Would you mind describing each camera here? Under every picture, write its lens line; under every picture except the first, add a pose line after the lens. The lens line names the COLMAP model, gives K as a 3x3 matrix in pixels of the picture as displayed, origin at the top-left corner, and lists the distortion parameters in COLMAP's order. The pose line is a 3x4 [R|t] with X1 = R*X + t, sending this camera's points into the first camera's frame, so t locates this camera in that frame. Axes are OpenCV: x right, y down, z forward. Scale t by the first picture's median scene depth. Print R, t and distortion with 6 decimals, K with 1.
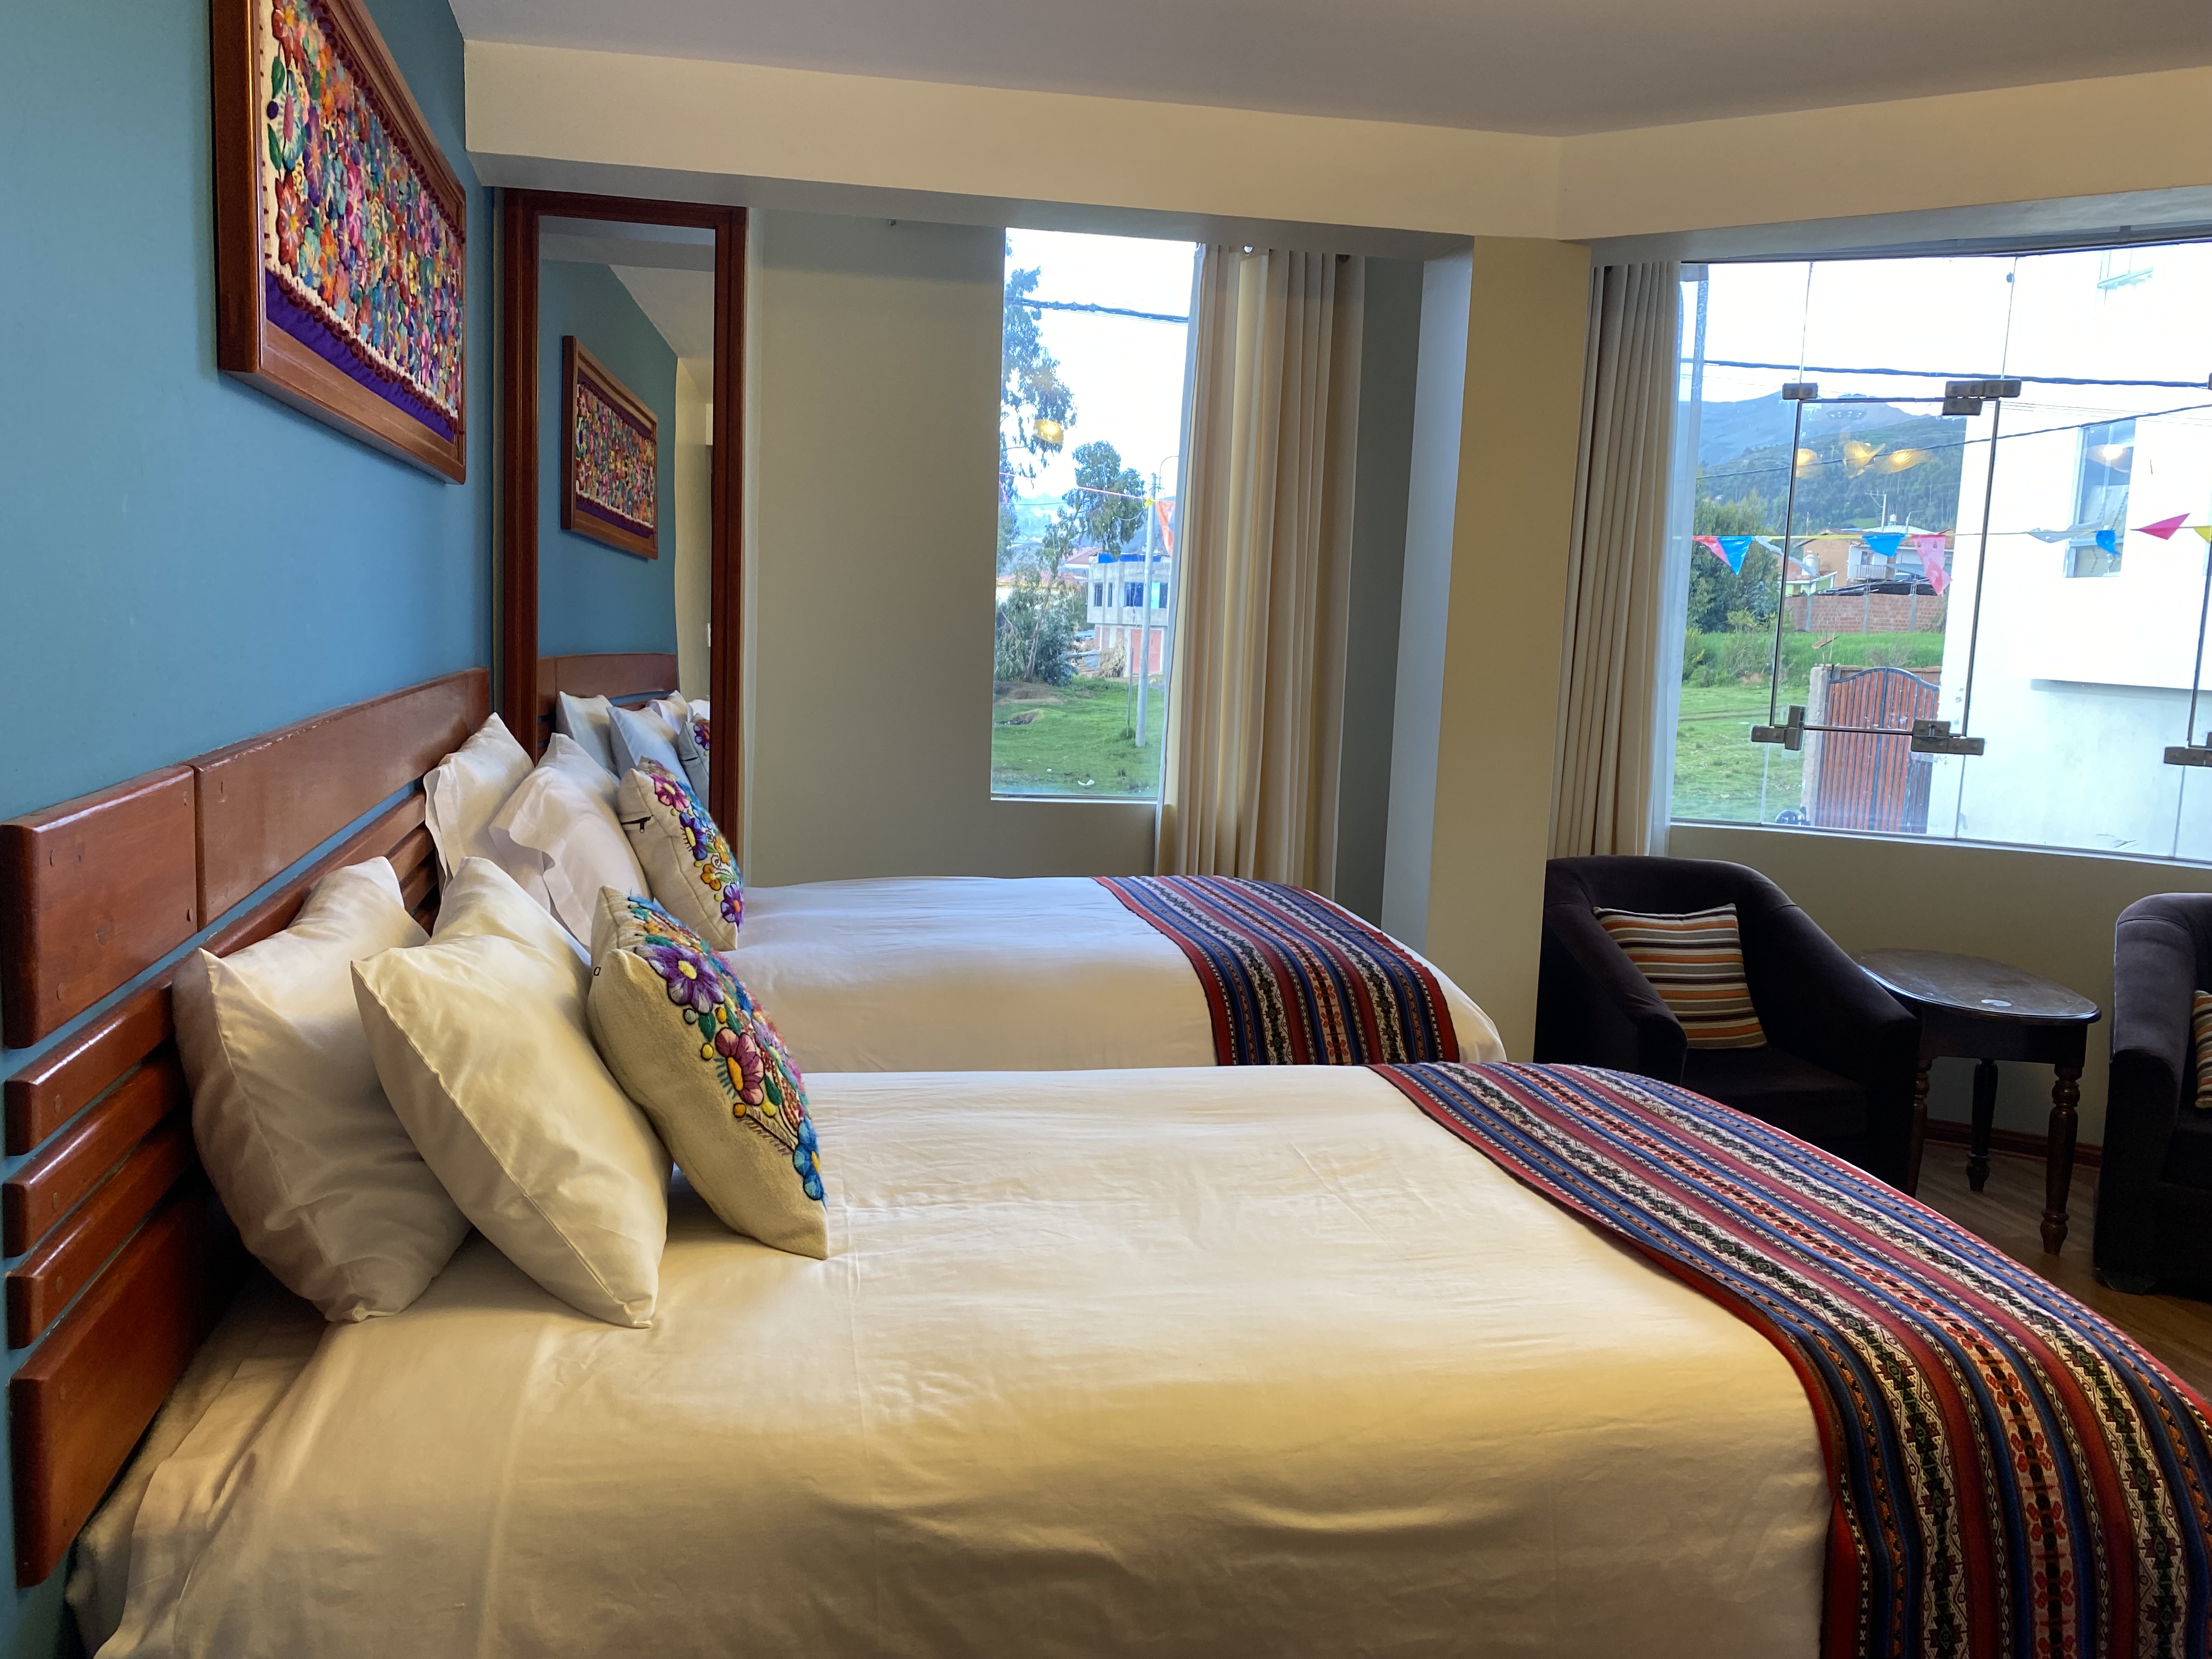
lens RADIAL K [[1693.6, 0, 1085.0], [0, 1693.6, 808.8], [0, 0, 1]] dist [0.037825, -0.013427]
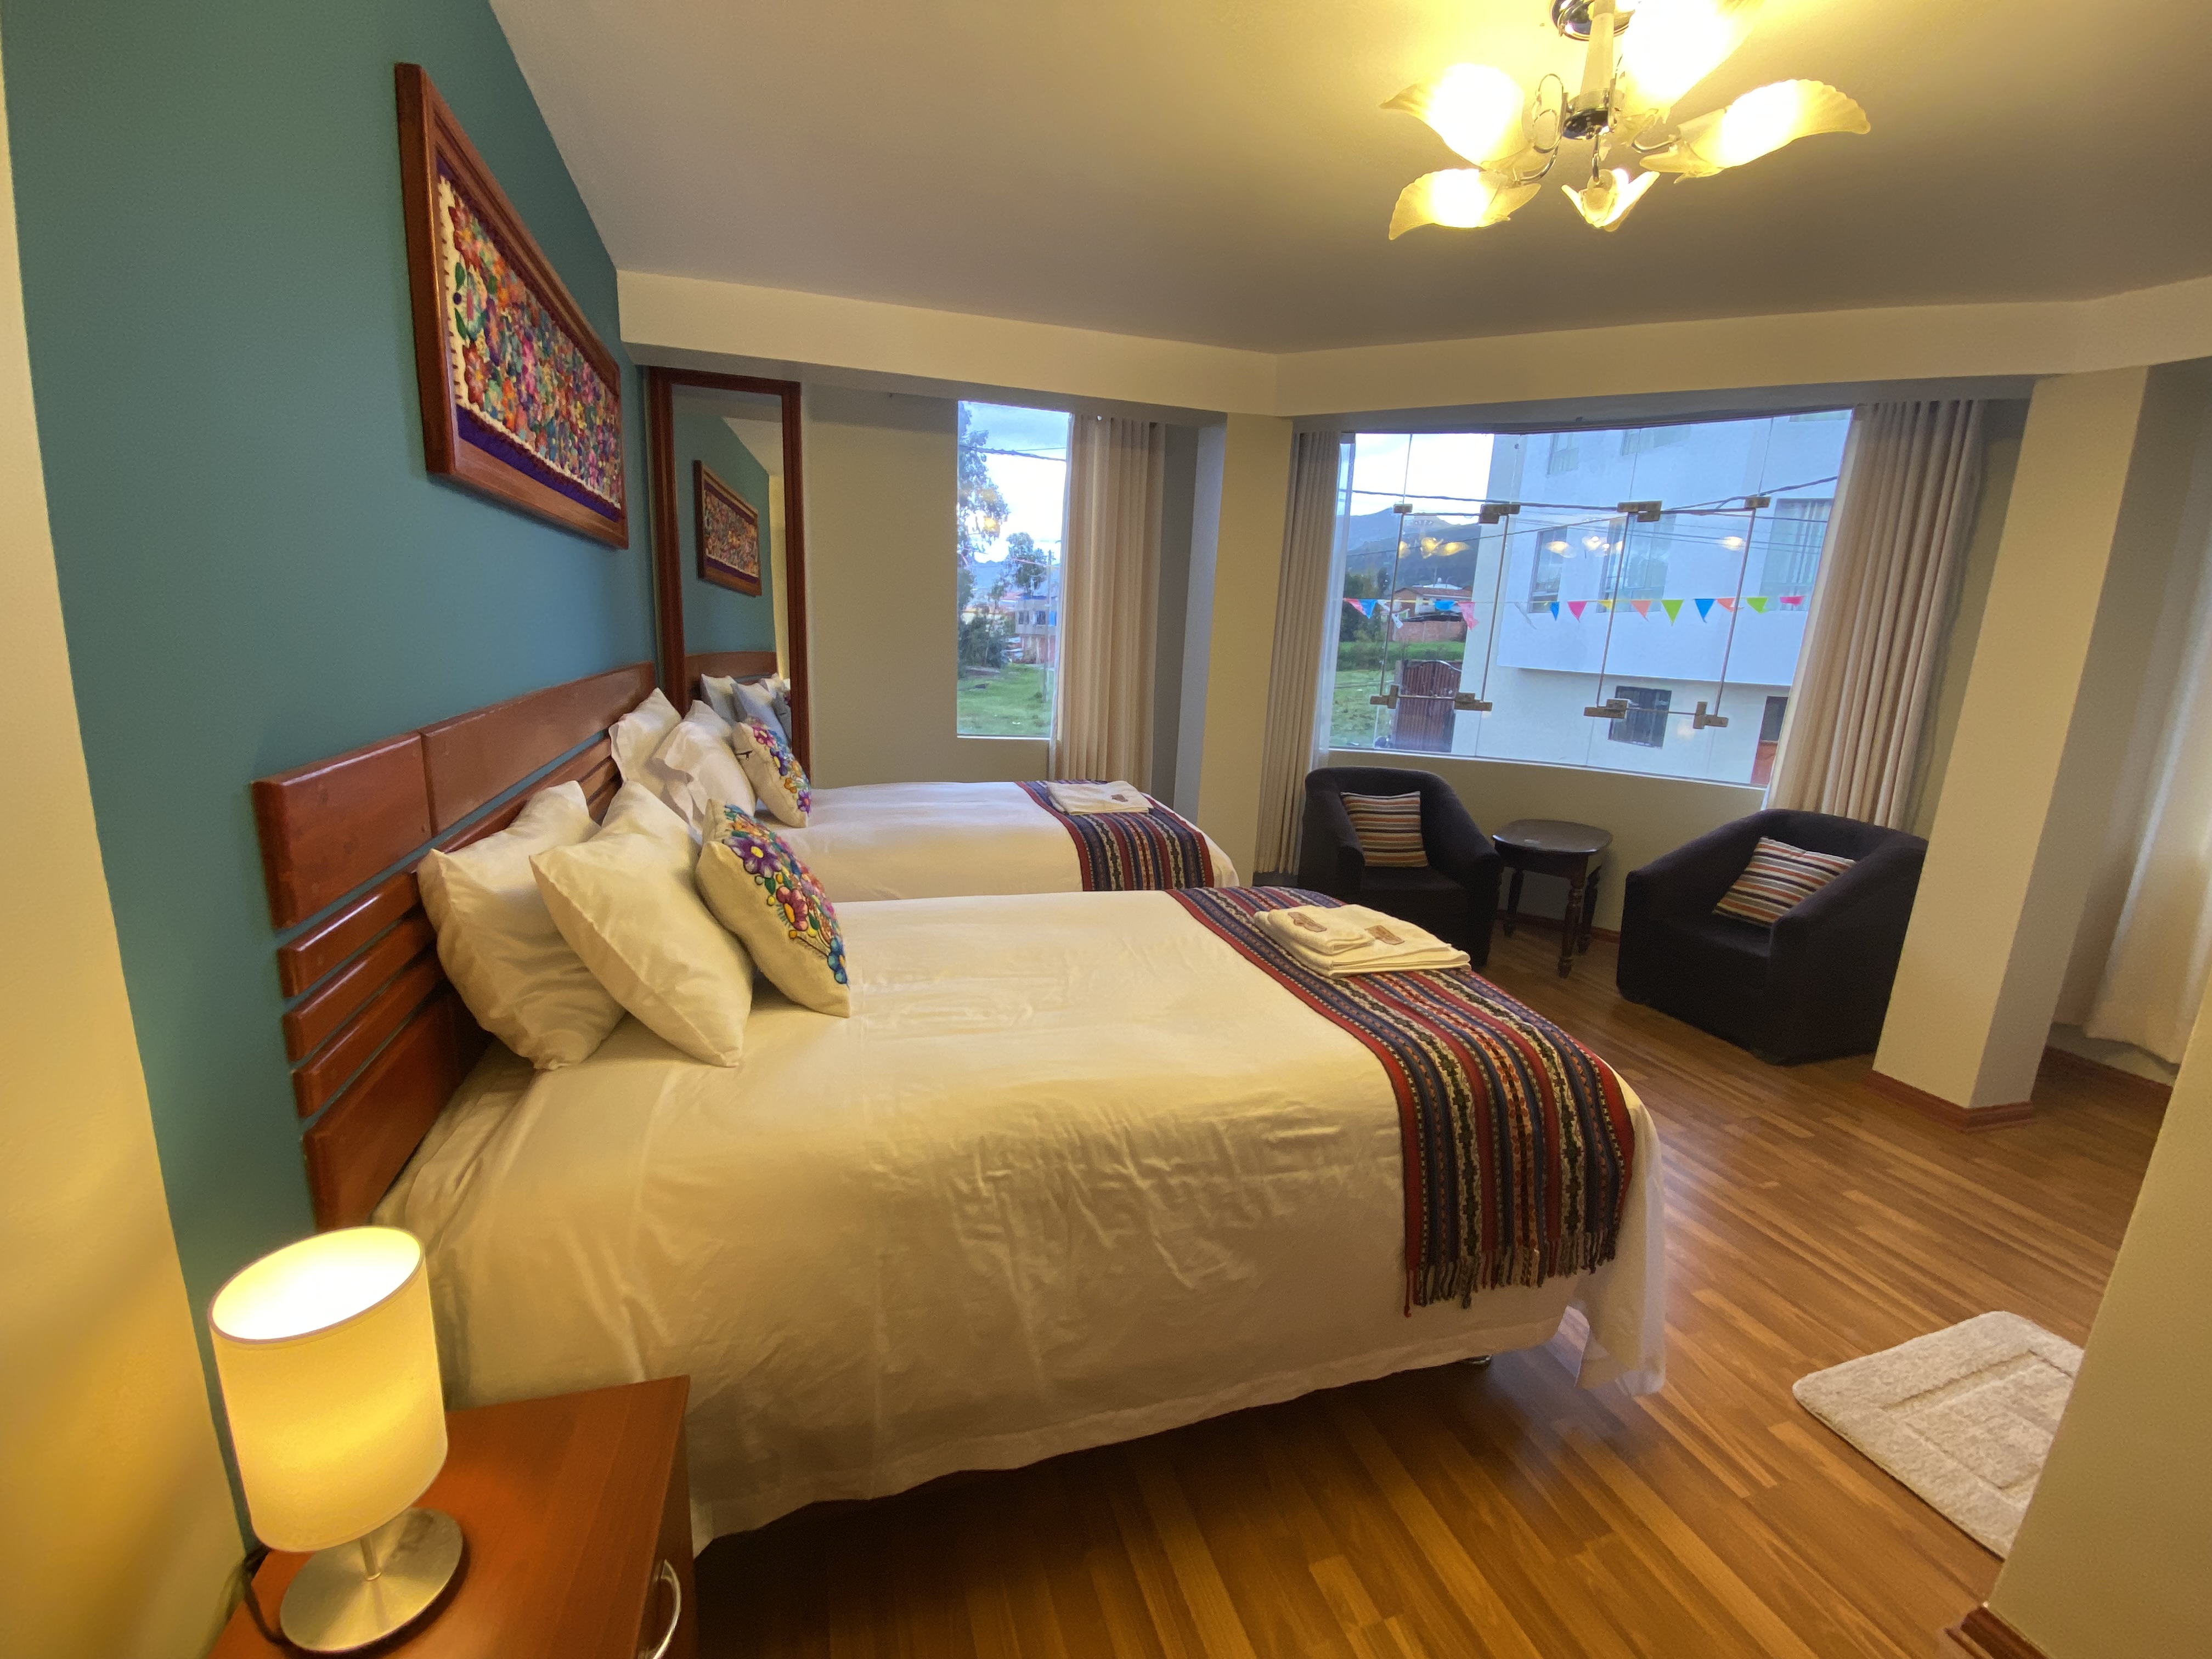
lens RADIAL K [[905.6, 0, 1089.6], [0, 905.6, 834.7], [0, 0, 1]] dist [0.013271, -0.015707]
pose [[0.996811, -0.010550, 0.079099, 0.014318], [0.001863, 0.994028, 0.109113, -0.012962], [-0.079777, -0.108618, 0.990877, 0.071106]]
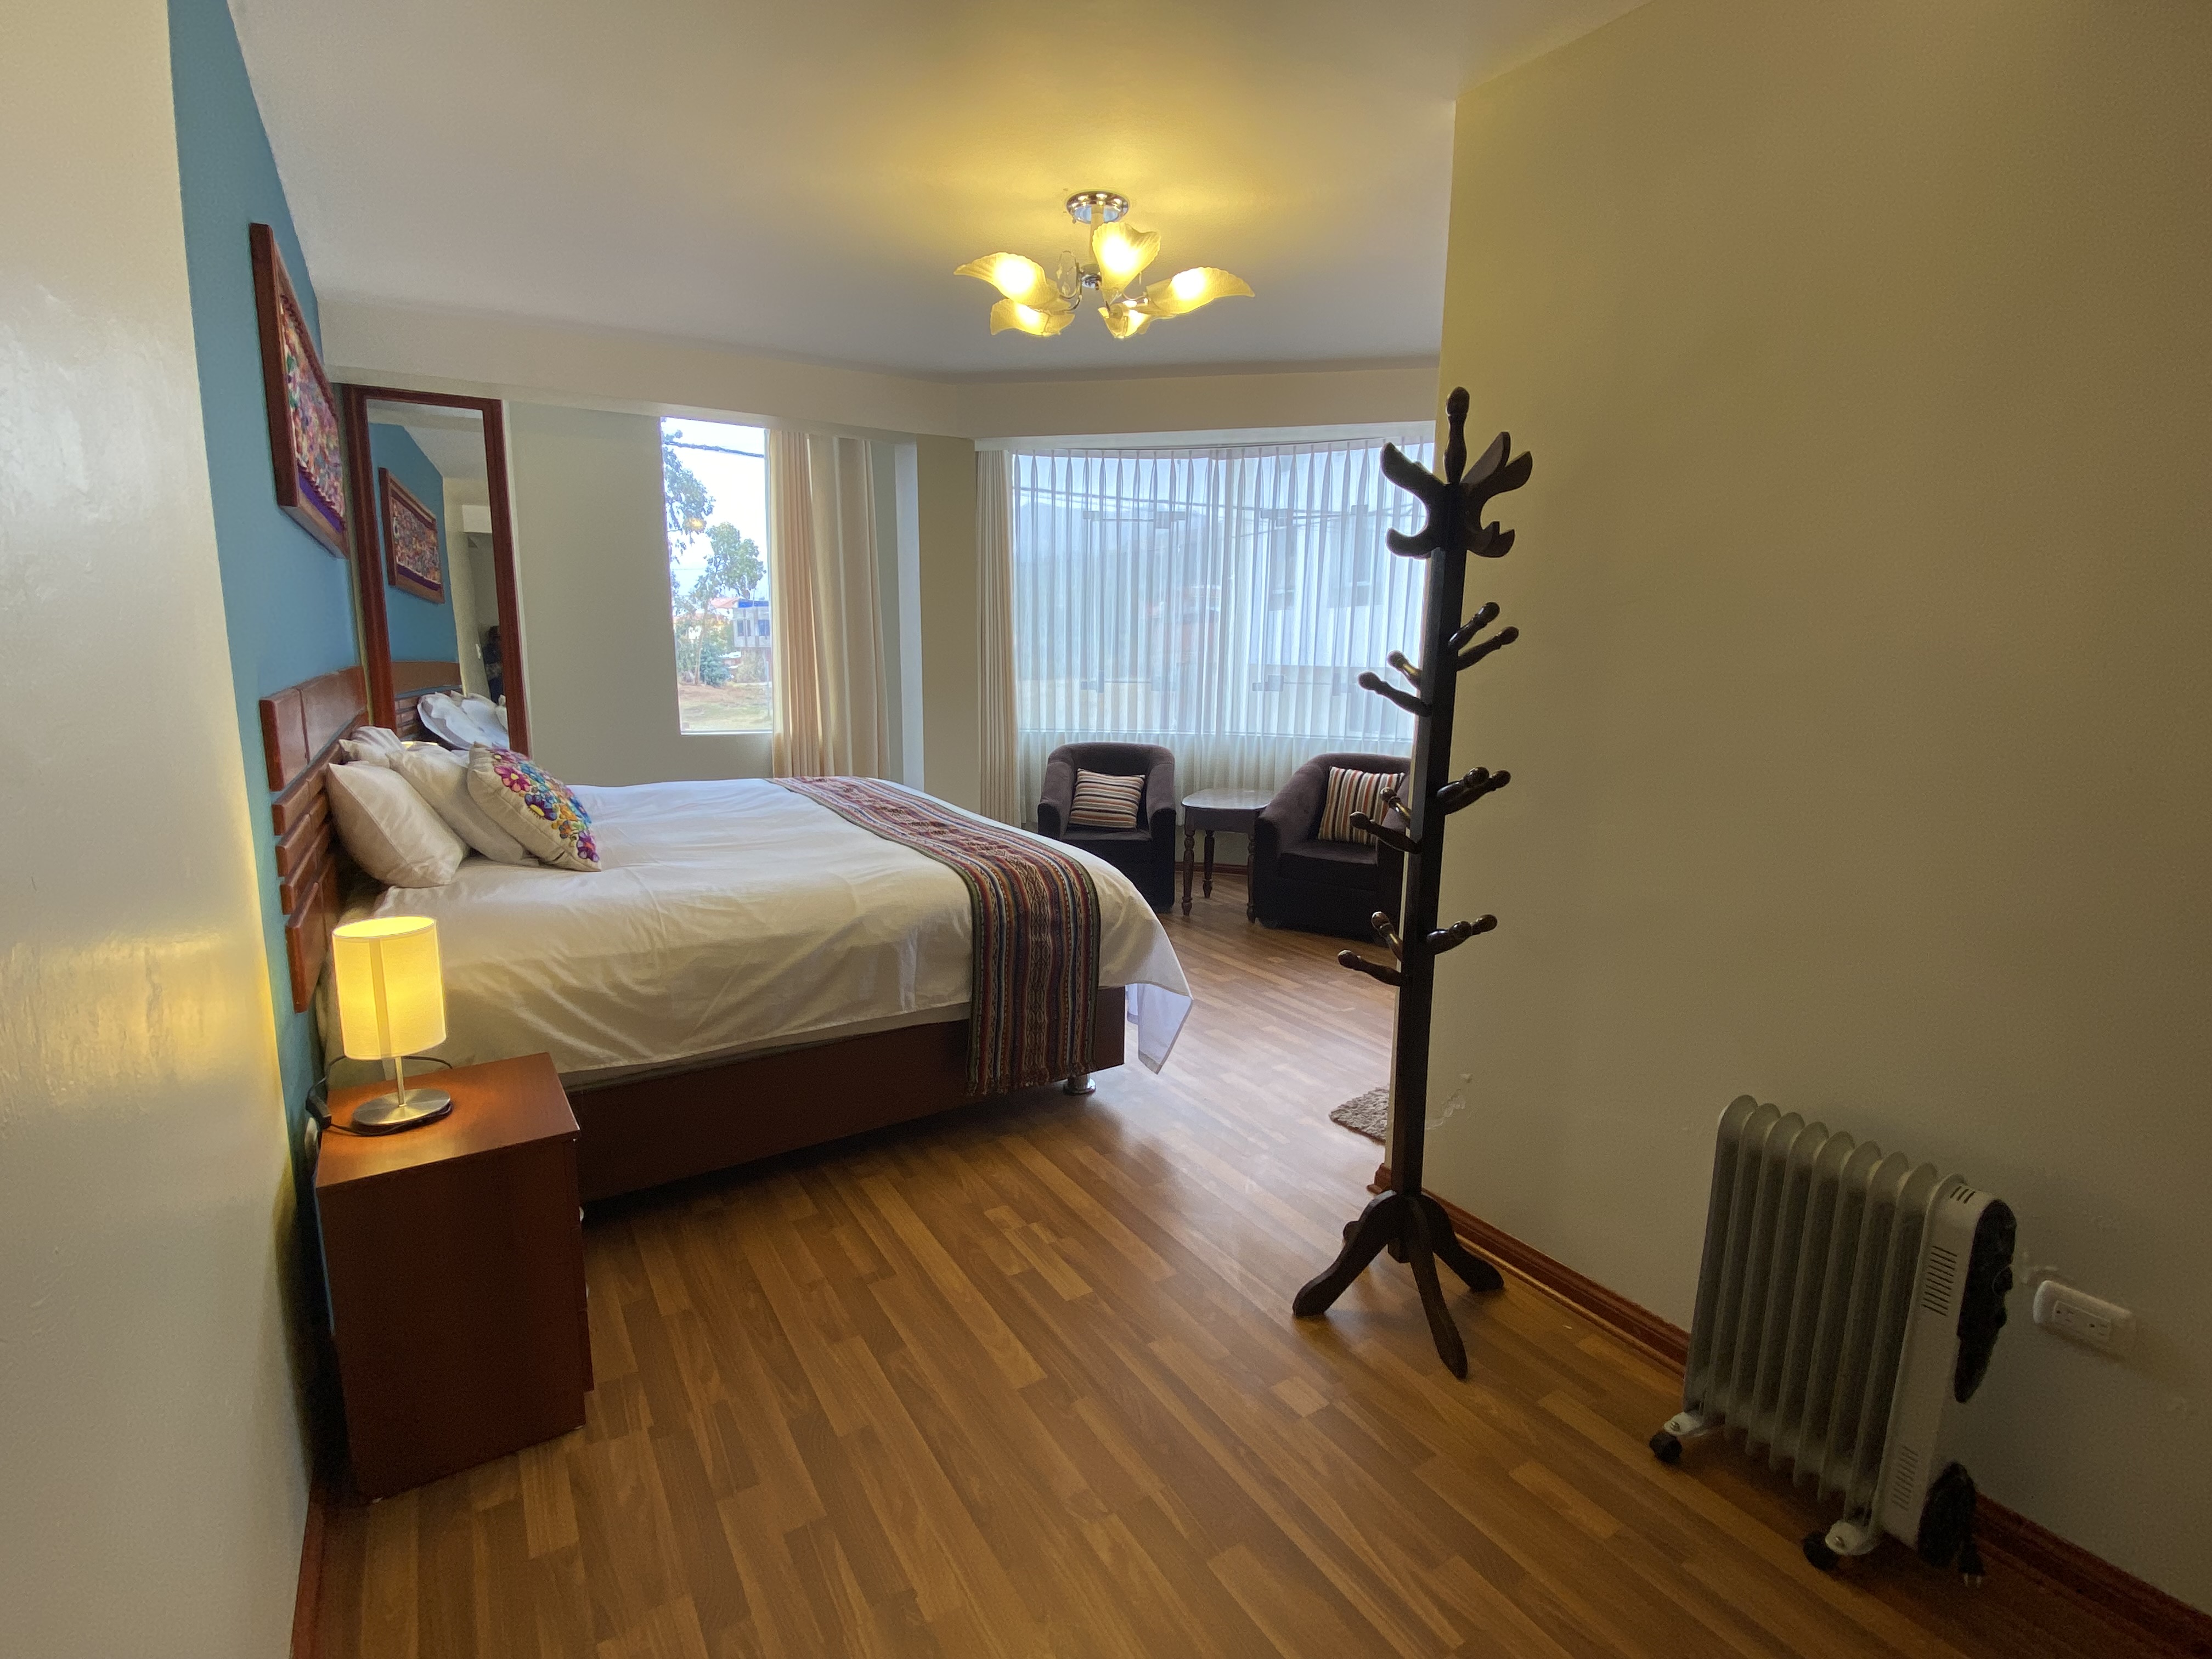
lens RADIAL K [[1047.3, 0, 1111.1], [0, 1047.3, 826.7], [0, 0, 1]] dist [0.008507, -0.004079]
pose [[0.941721, -0.079959, 0.326755, 0.009235], [0.060100, 0.995704, 0.070444, 0.078586], [-0.330983, -0.046701, 0.942480, -0.403965]]
